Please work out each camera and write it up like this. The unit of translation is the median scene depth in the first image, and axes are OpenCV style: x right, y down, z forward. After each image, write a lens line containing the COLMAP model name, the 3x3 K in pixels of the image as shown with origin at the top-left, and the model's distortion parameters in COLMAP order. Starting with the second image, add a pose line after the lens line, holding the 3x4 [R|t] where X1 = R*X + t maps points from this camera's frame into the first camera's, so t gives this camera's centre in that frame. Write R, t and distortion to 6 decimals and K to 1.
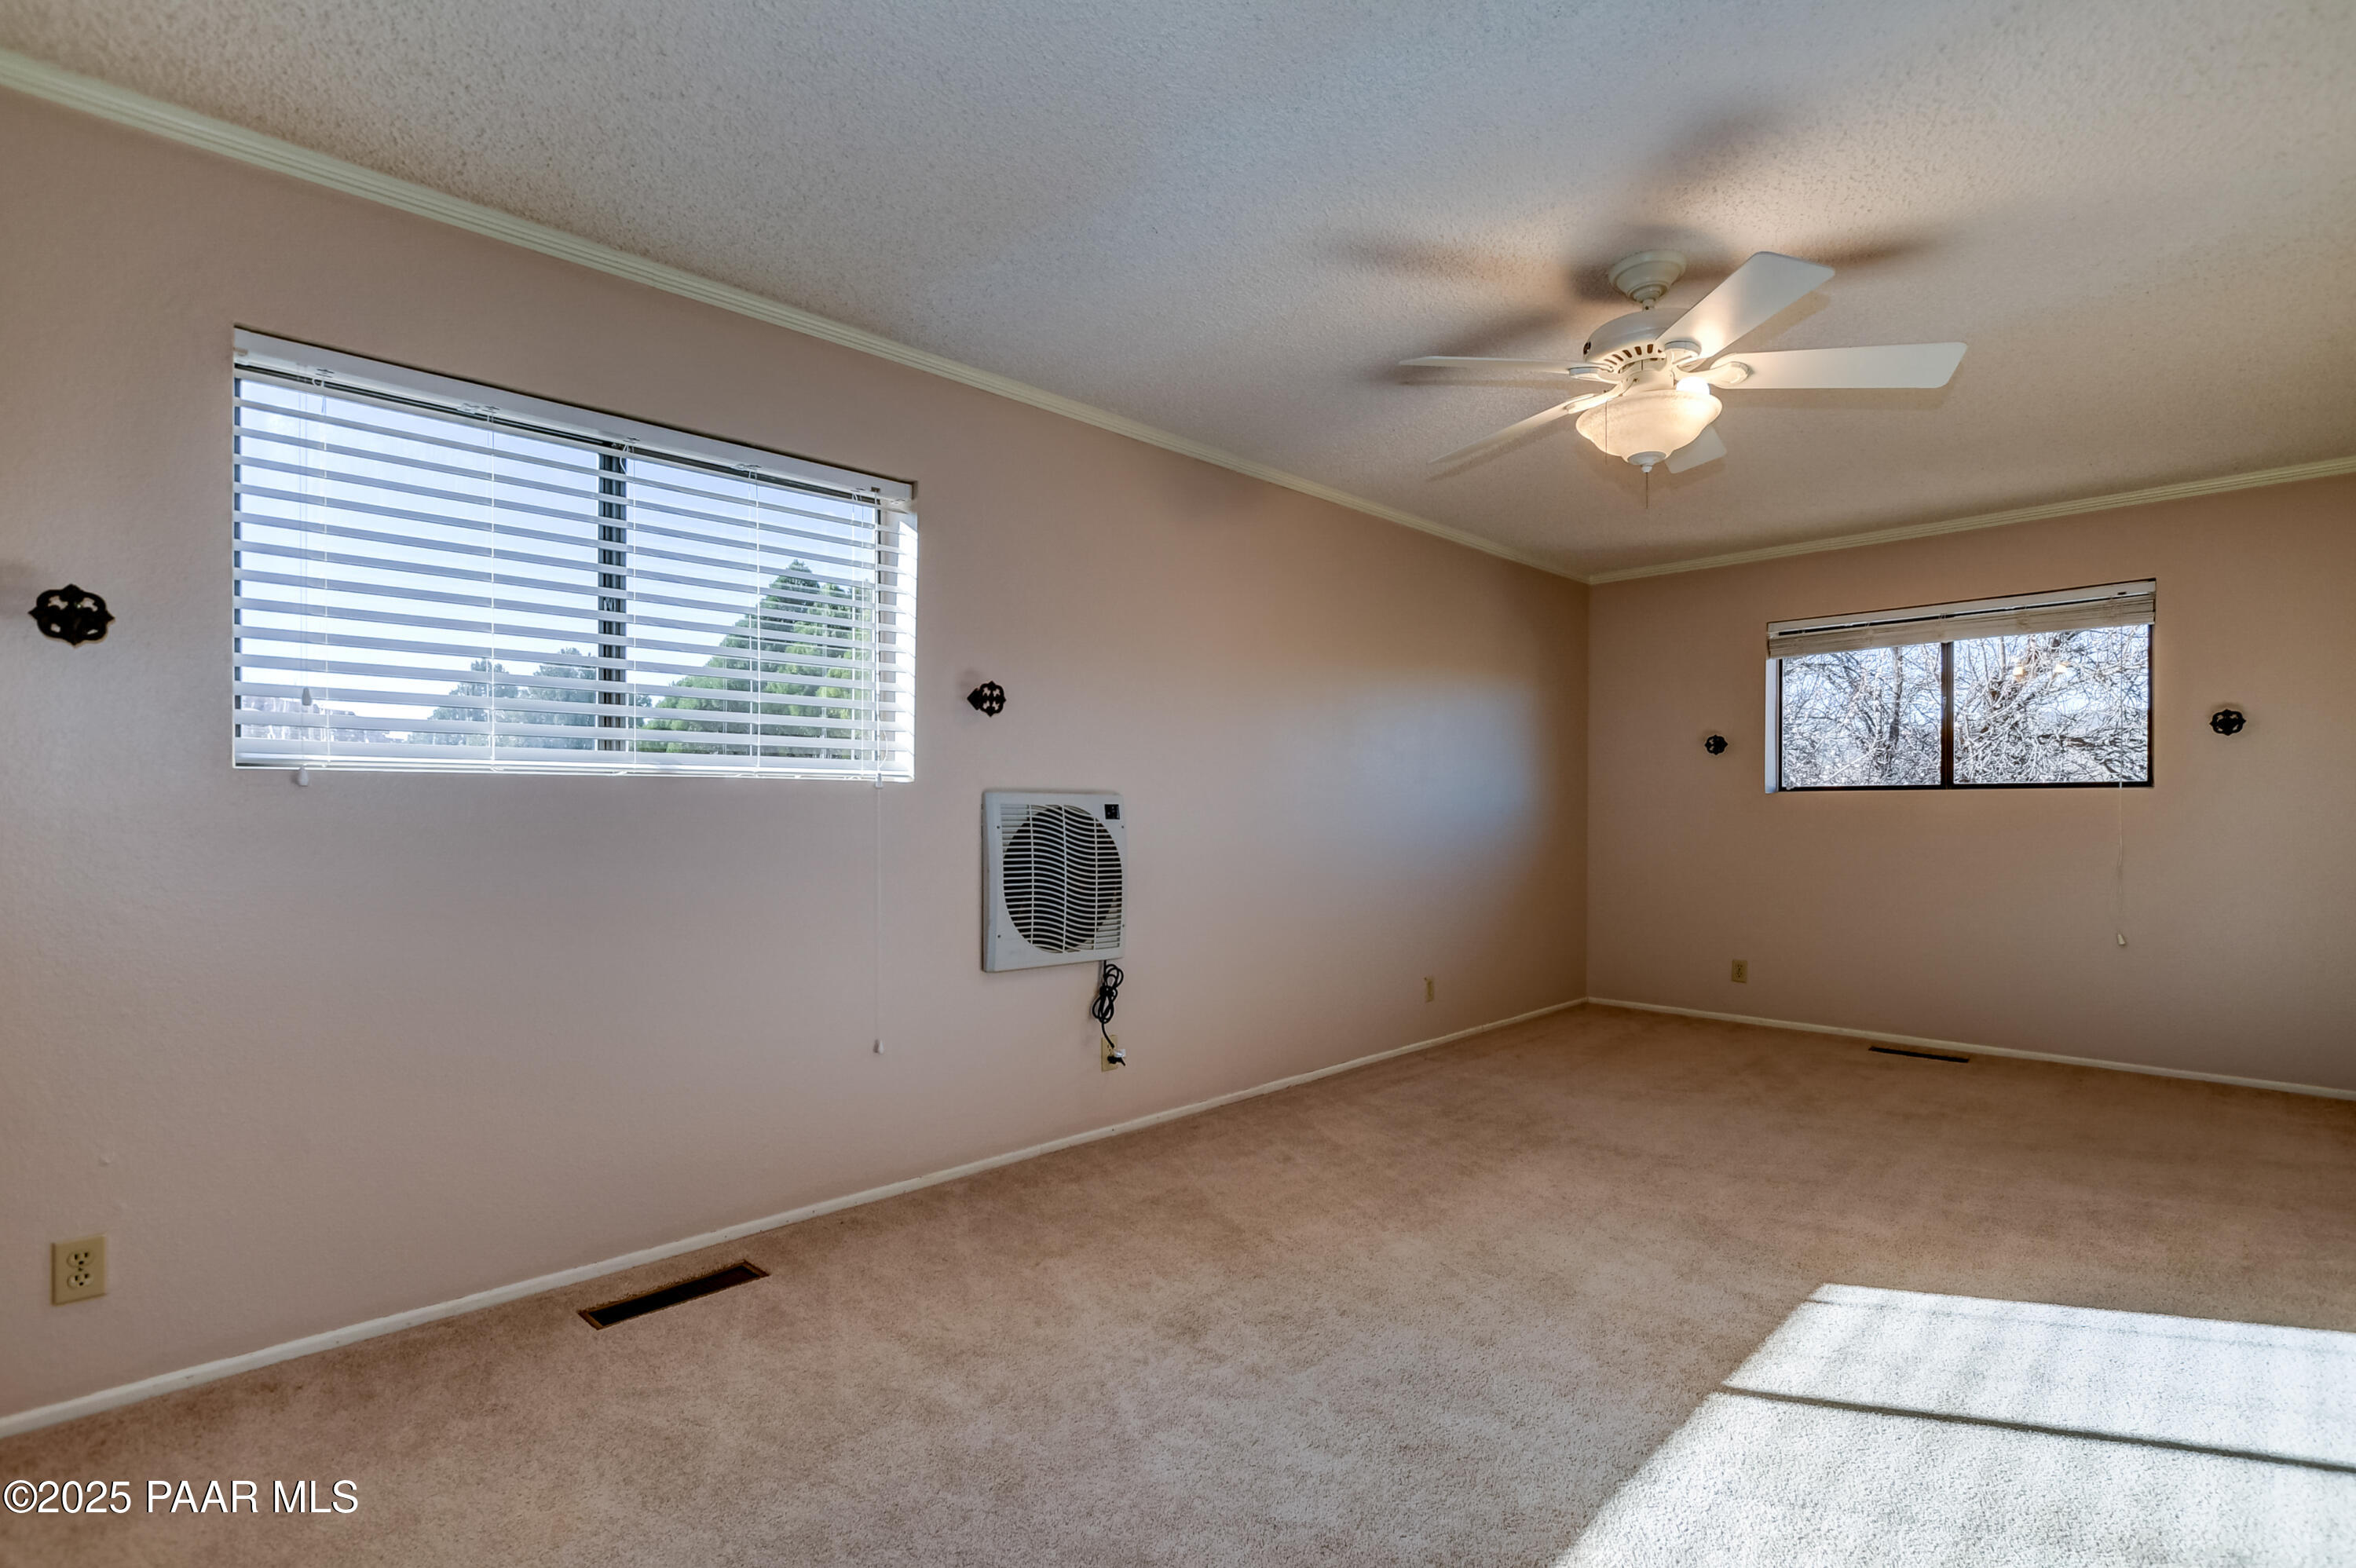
lens RADIAL K [[1082.8, 0, 1179.1], [0, 1082.8, 823.8], [0, 0, 1]] dist [-0.014530, -0.000265]
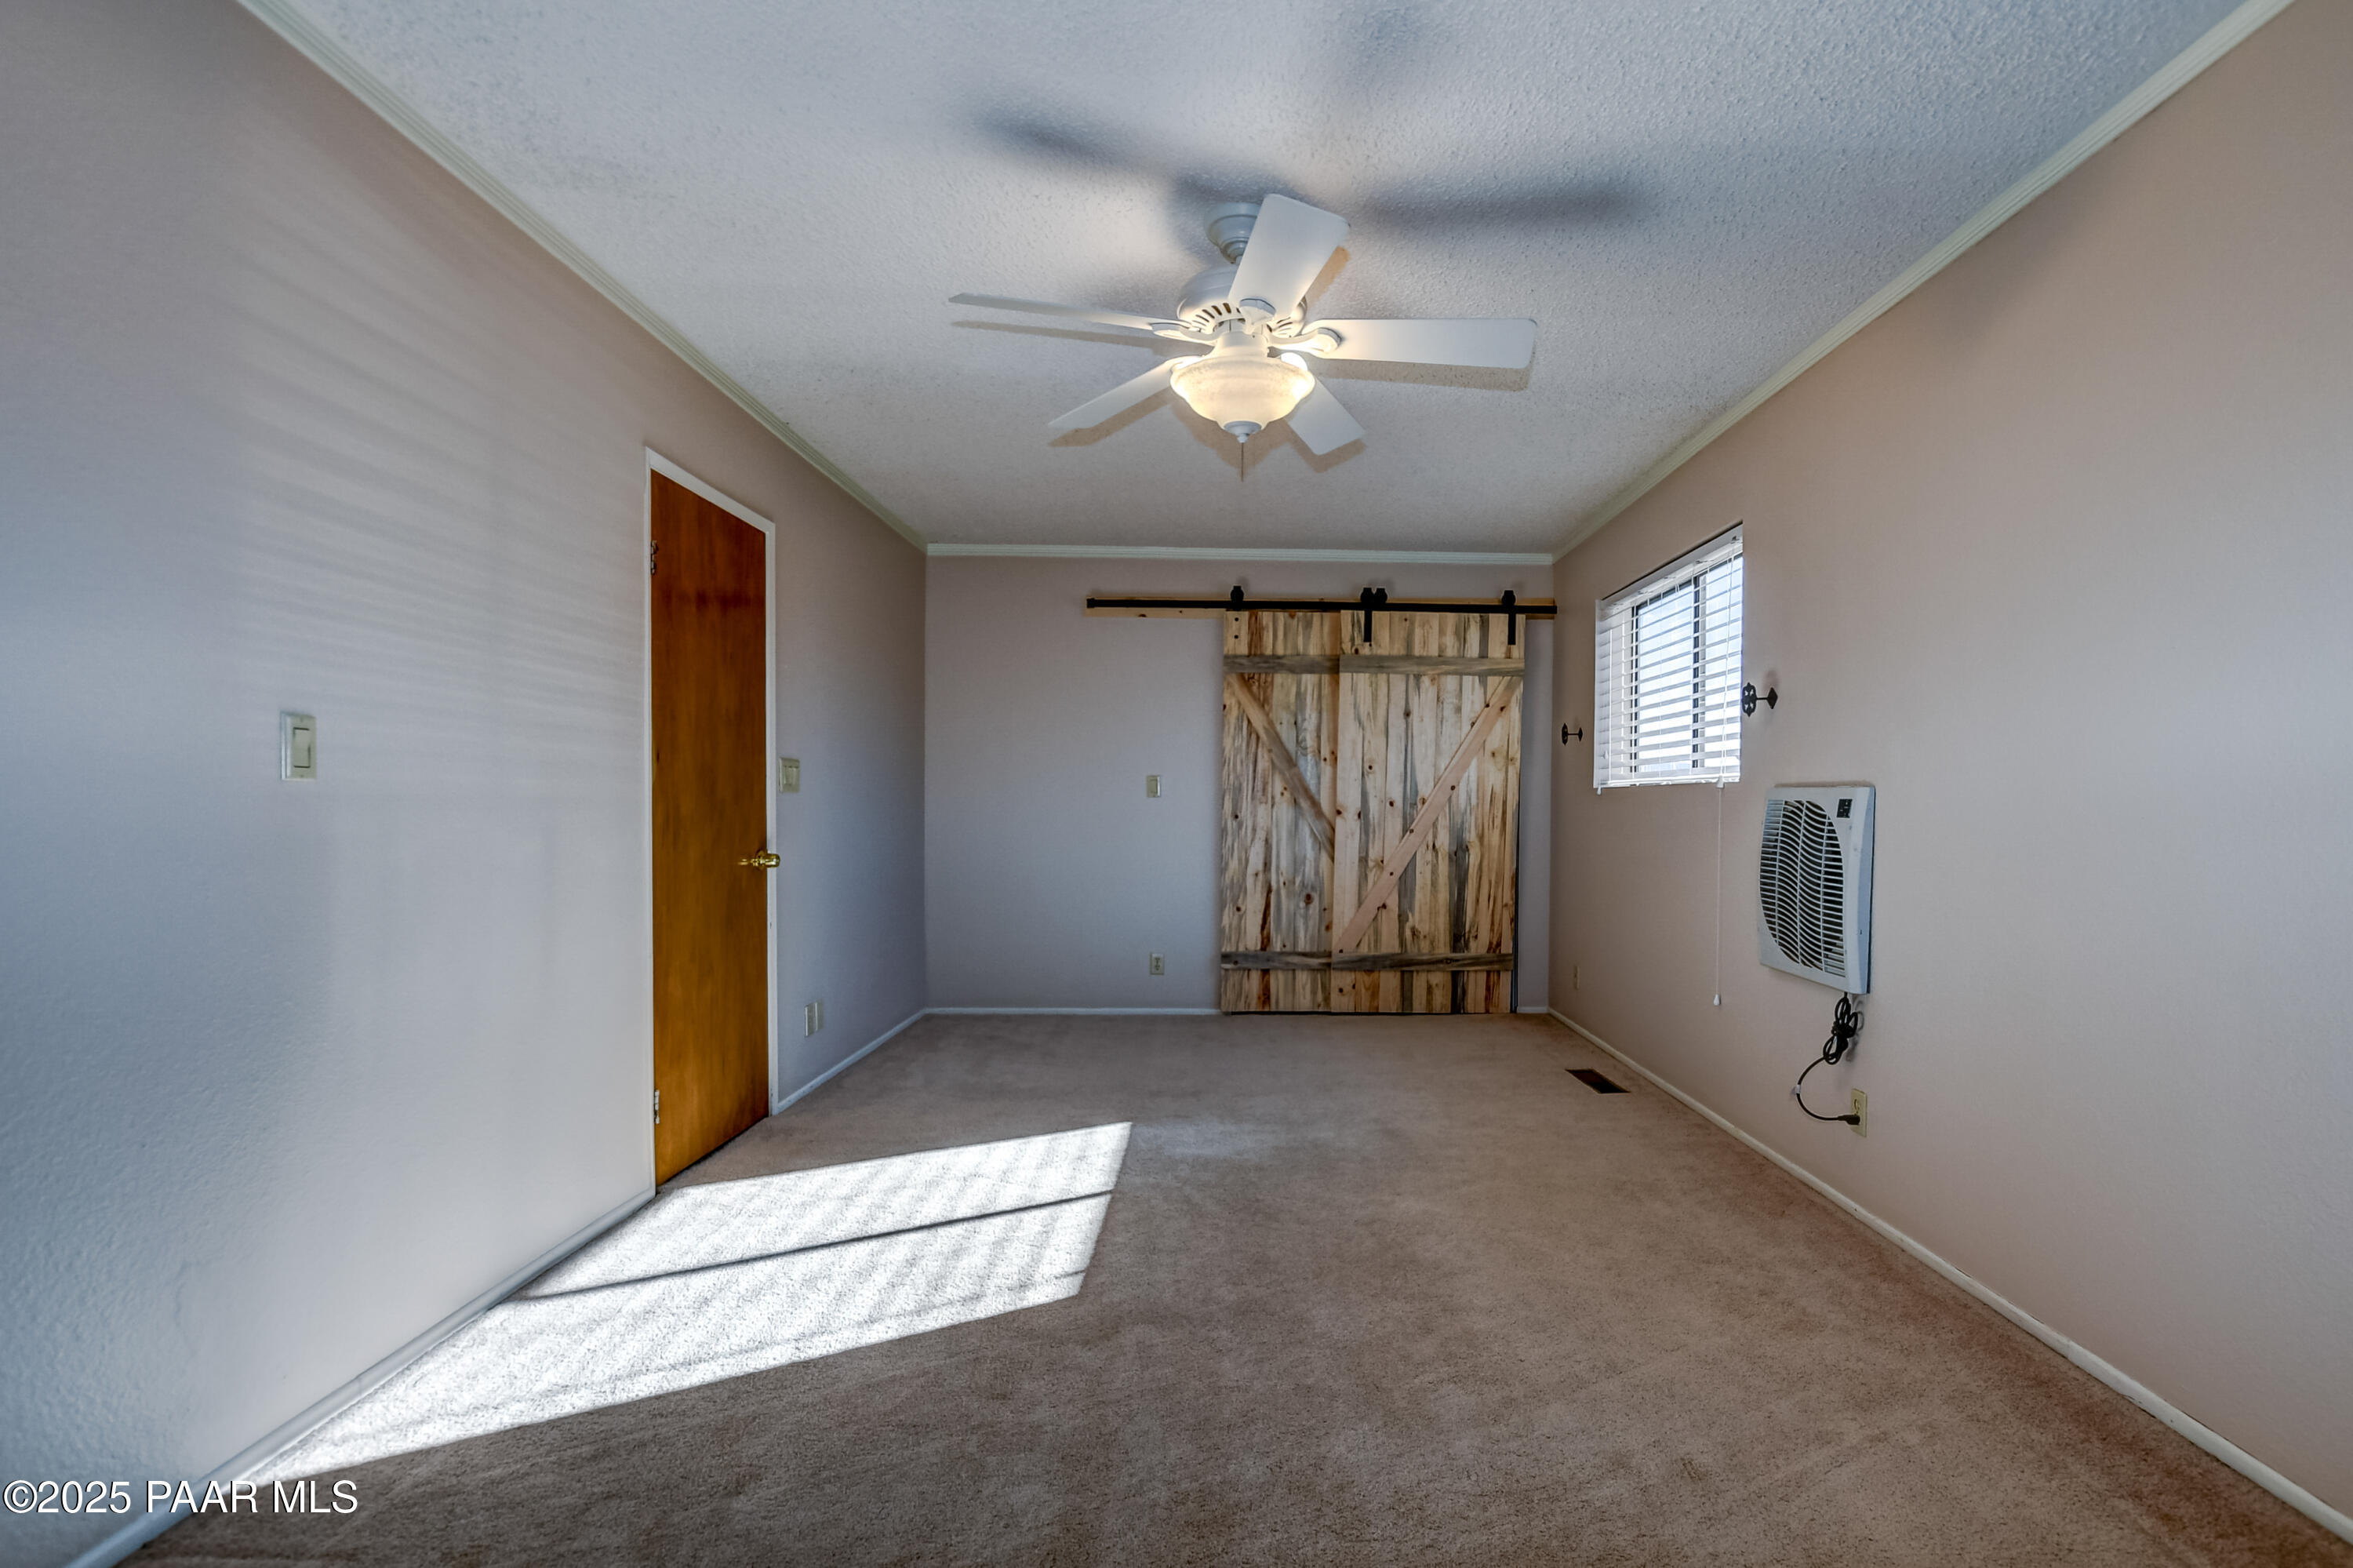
lens RADIAL K [[1081.6, 0, 1177.6], [0, 1081.6, 823.8], [0, 0, 1]] dist [-0.014530, -0.000265]
pose [[-0.725798, 0.007383, -0.687869, 1.125955], [-0.019026, 0.999344, 0.030800, -0.019749], [0.687645, 0.035442, -0.725181, 1.644814]]
